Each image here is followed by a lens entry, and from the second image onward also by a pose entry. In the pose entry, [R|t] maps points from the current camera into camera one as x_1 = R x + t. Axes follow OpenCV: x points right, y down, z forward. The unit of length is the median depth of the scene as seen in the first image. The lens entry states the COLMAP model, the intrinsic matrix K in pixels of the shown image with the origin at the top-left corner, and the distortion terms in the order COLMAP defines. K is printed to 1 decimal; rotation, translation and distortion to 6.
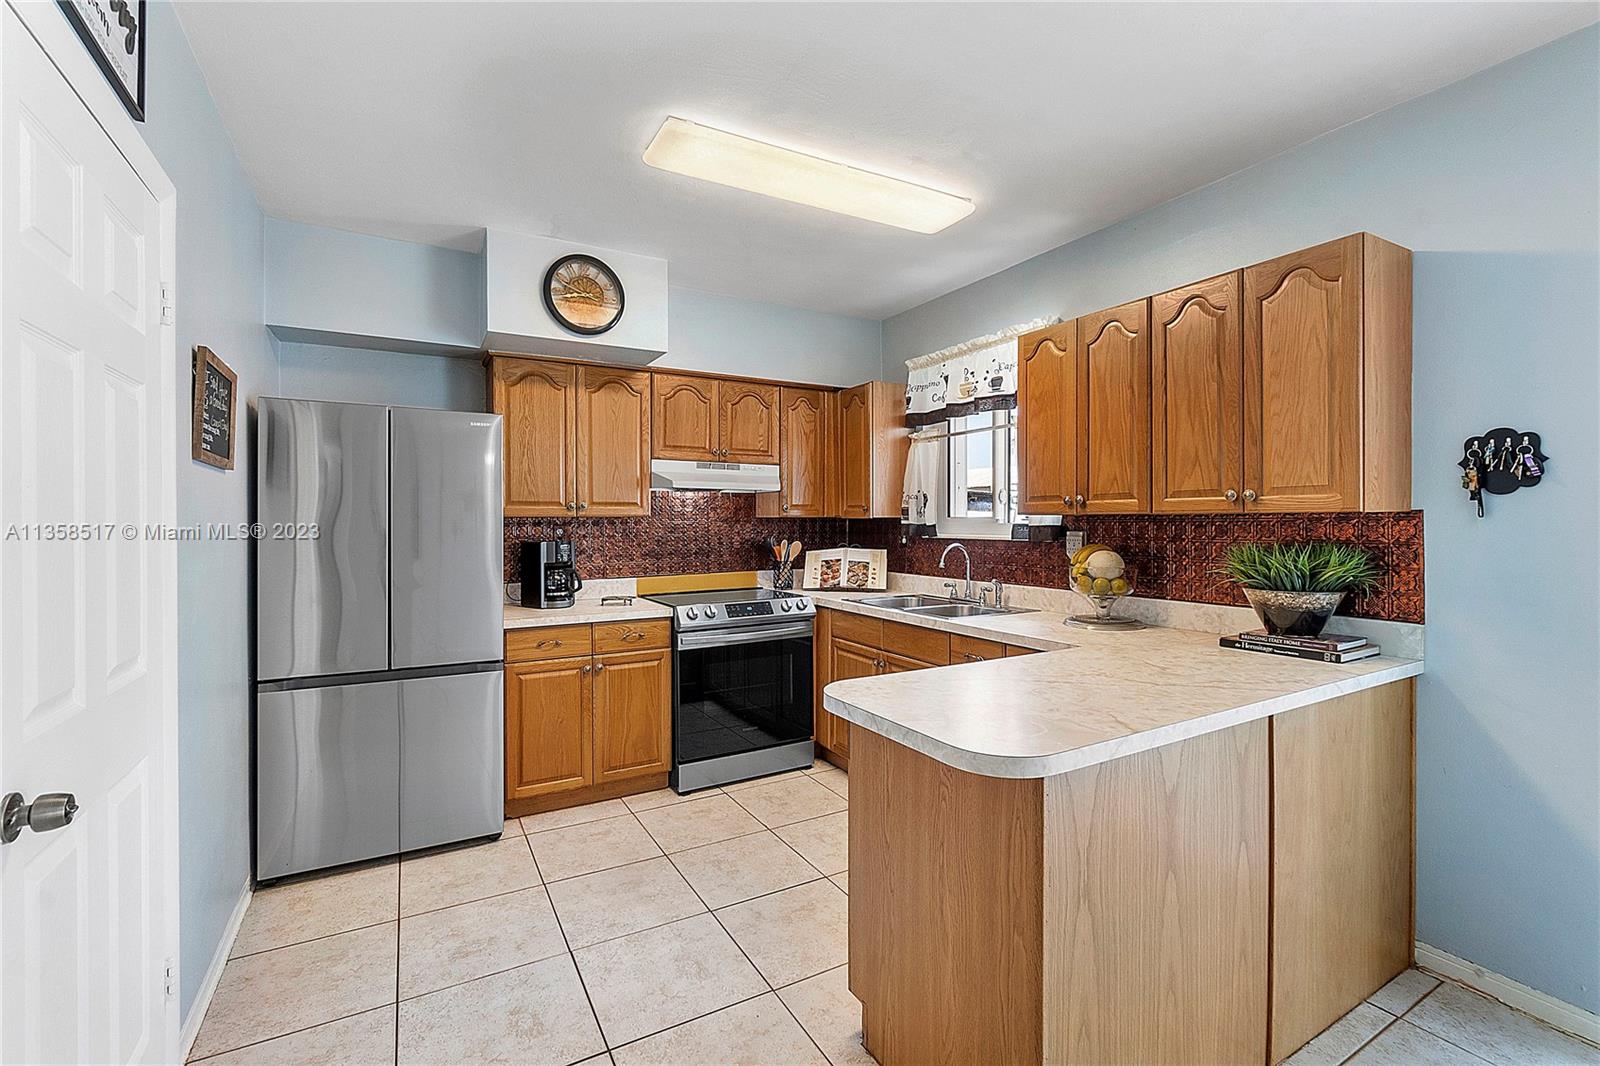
lens RADIAL K [[694.8, 0, 792.3], [0, 694.8, 518.0], [0, 0, 1]] dist [-0.009269, 0.002955]
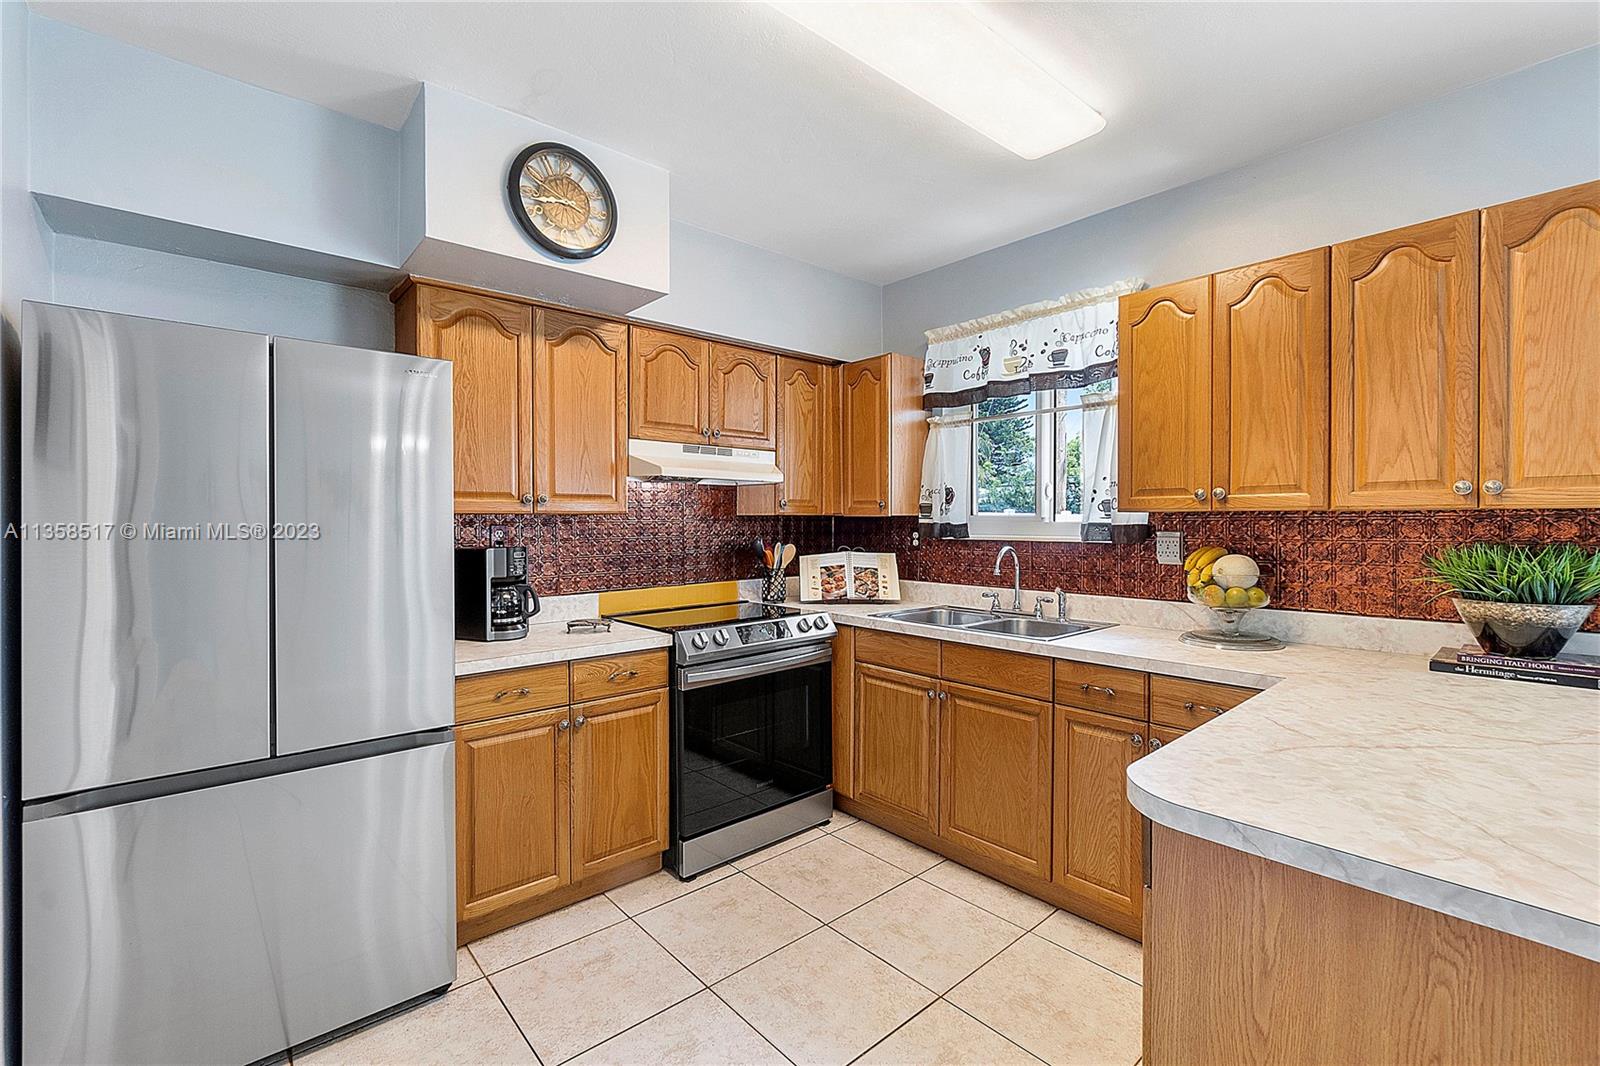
lens RADIAL K [[694.8, 0, 792.2], [0, 694.8, 519.6], [0, 0, 1]] dist [-0.009269, 0.002955]
pose [[0.979218, 0.000347, 0.202810, -0.197770], [-0.000907, 0.999996, 0.002667, 0.002548], [-0.202808, -0.002796, 0.979215, 0.234294]]
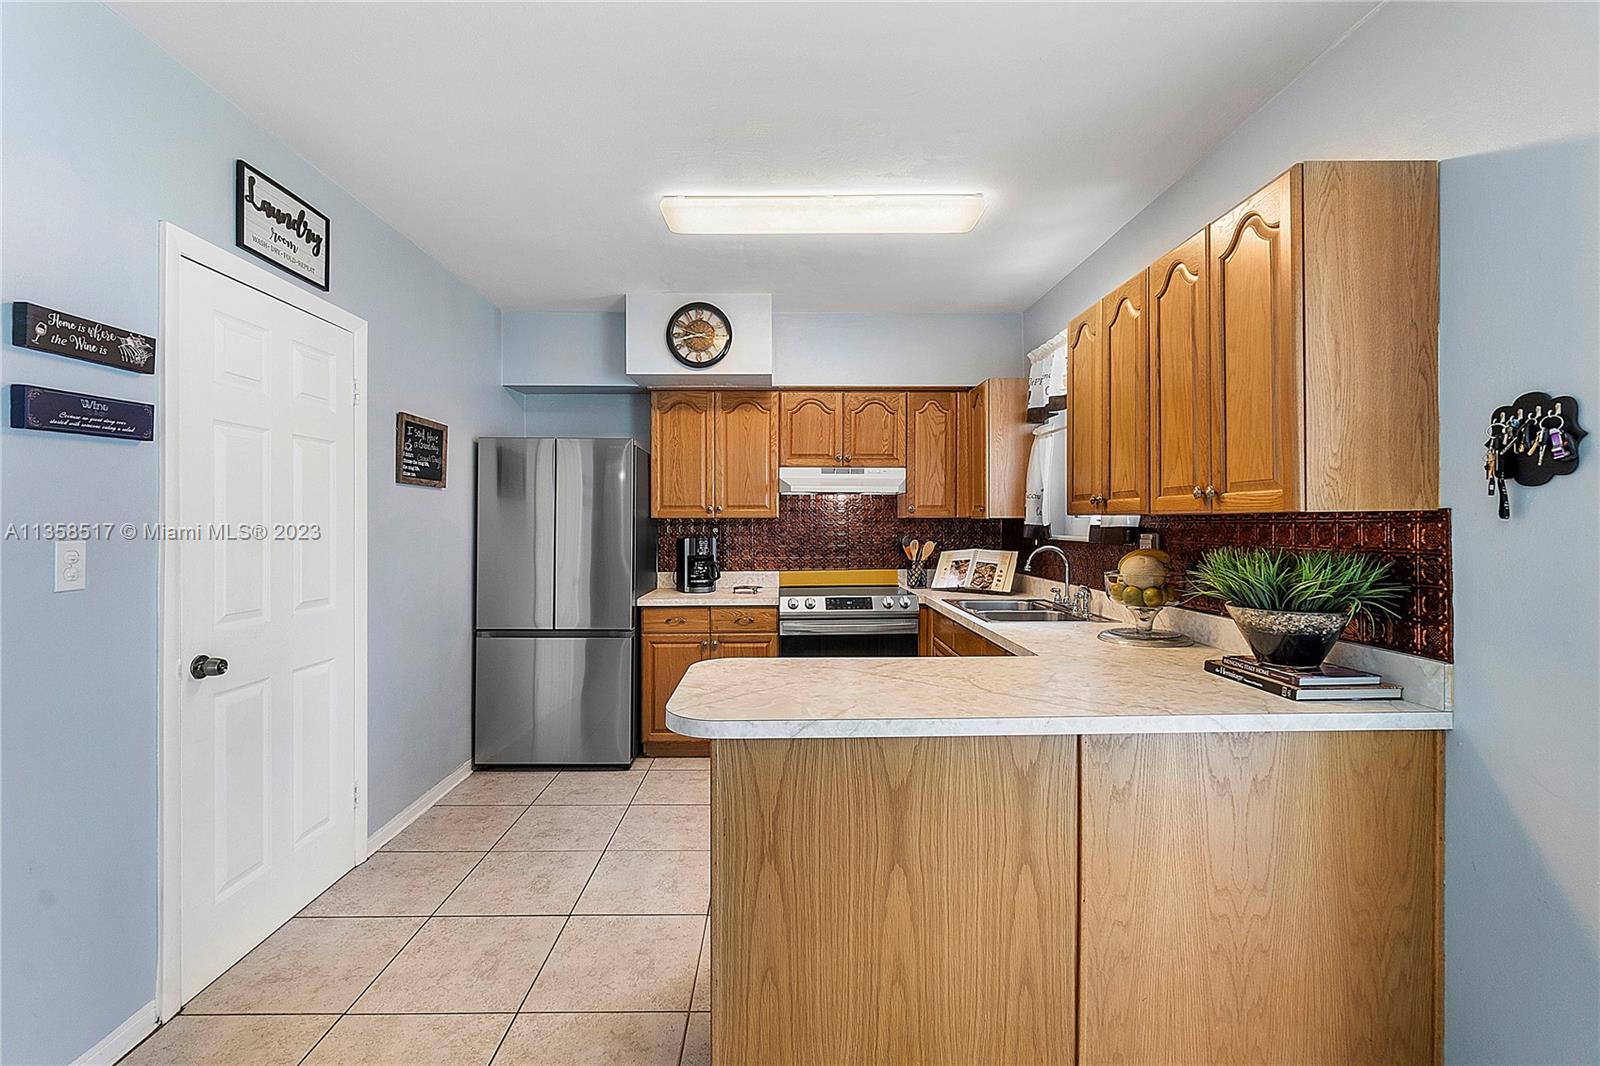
lens RADIAL K [[694.8, 0, 789.7], [0, 694.8, 514.3], [0, 0, 1]] dist [-0.009269, 0.002955]
pose [[0.879339, -0.003668, -0.476183, 0.386380], [0.001498, 0.999987, -0.004936, -0.001700], [0.476194, 0.003627, 0.879333, 0.007743]]
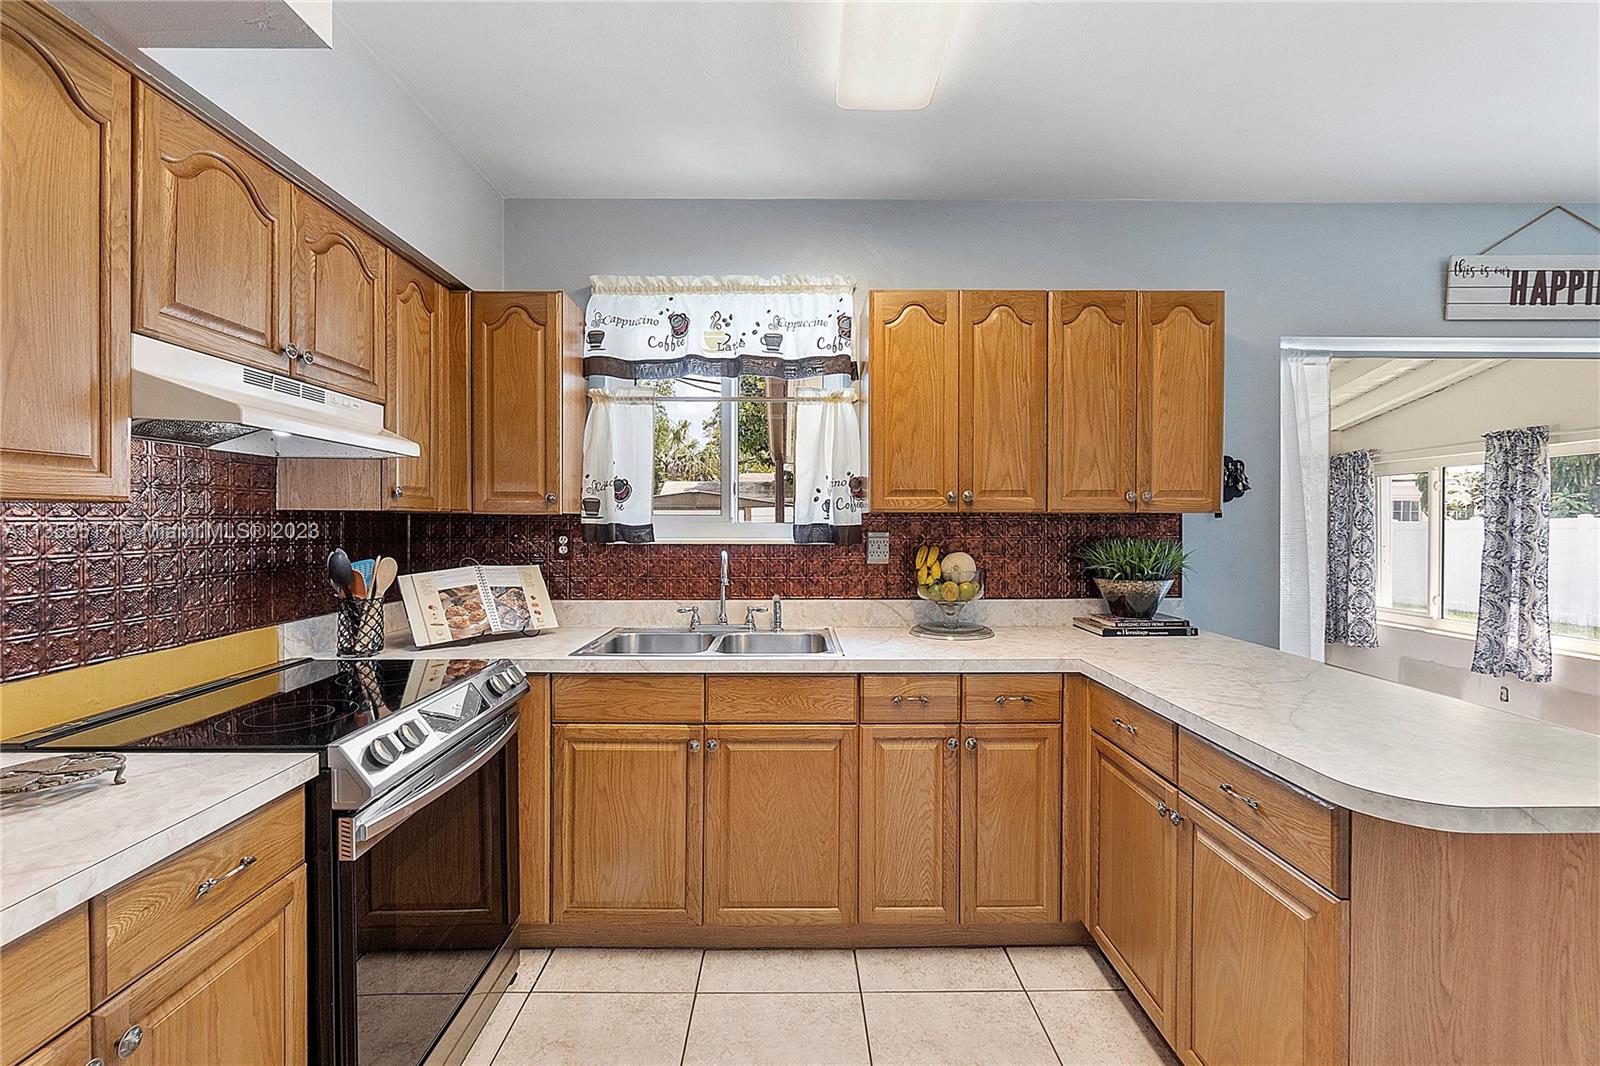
lens RADIAL K [[694.8, 0, 793.3], [0, 694.8, 522.6], [0, 0, 1]] dist [-0.009269, 0.002955]
pose [[0.483803, 0.001253, 0.875176, -0.371788], [-0.005463, 0.999984, 0.001588, 0.006088], [-0.875160, -0.005549, 0.483802, 0.605101]]
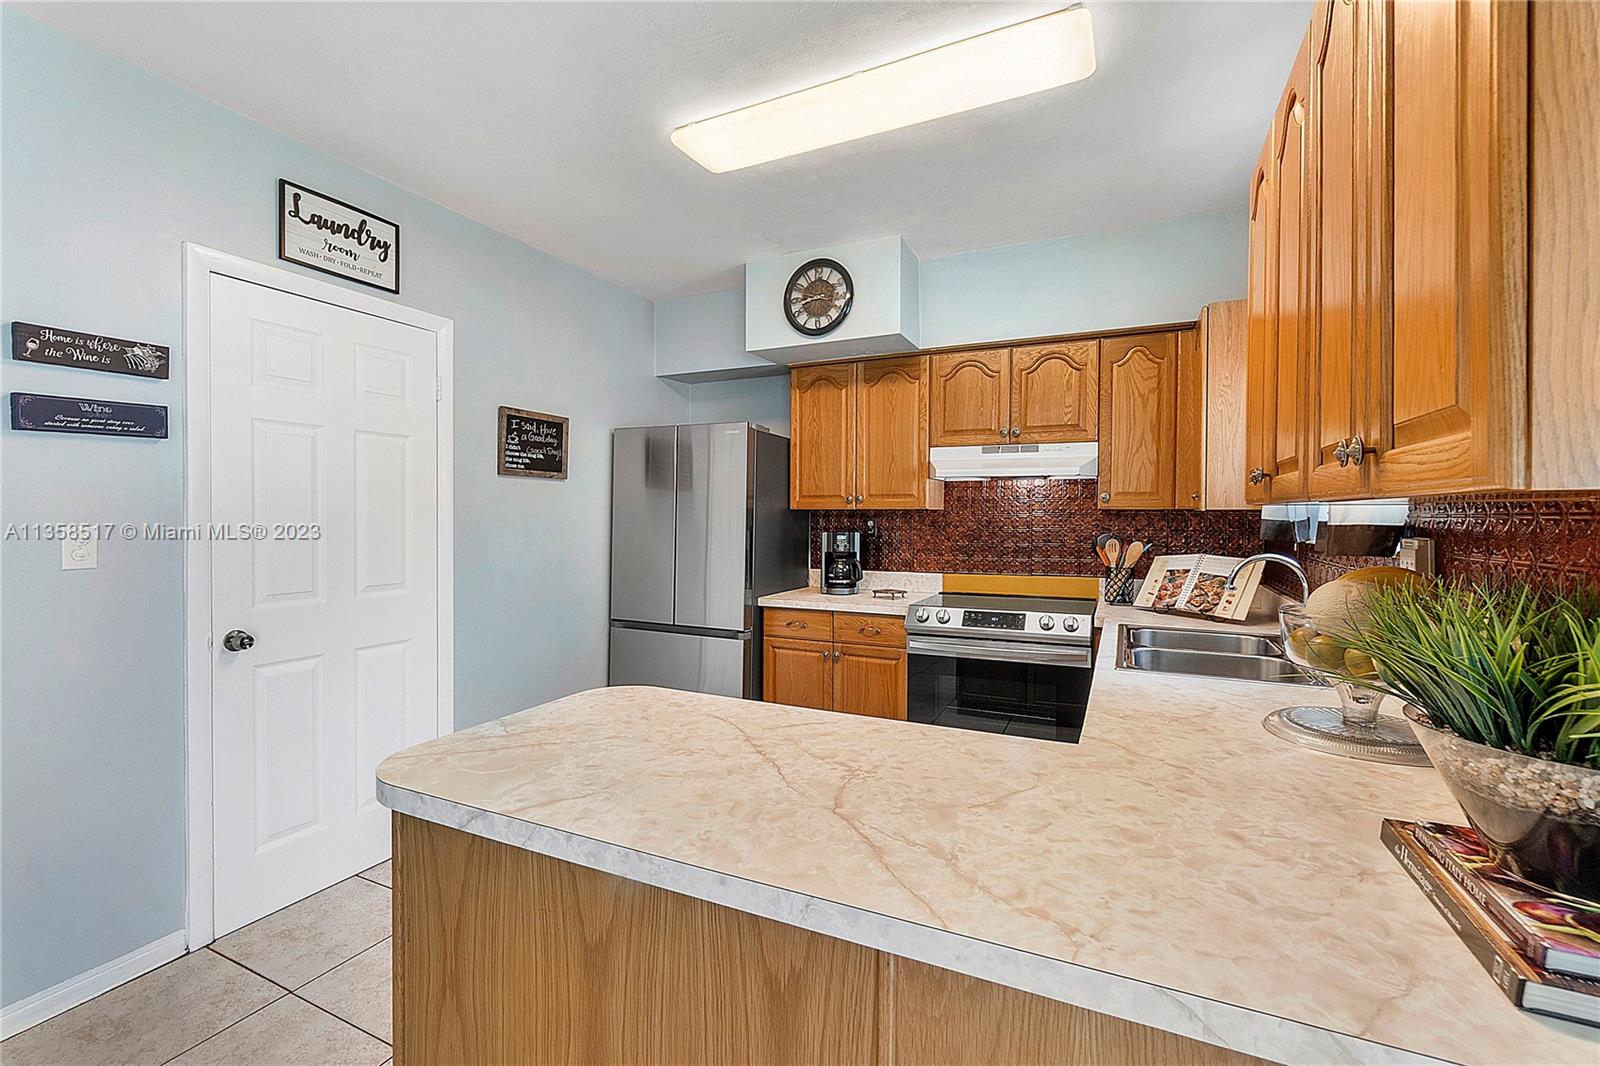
lens RADIAL K [[694.8, 0, 789.6], [0, 694.8, 515.8], [0, 0, 1]] dist [-0.009269, 0.002955]
pose [[0.570643, 0.007793, -0.821161, 0.500796], [-0.001320, 0.999962, 0.008573, -0.000233], [0.821197, -0.003808, 0.570632, 0.337613]]
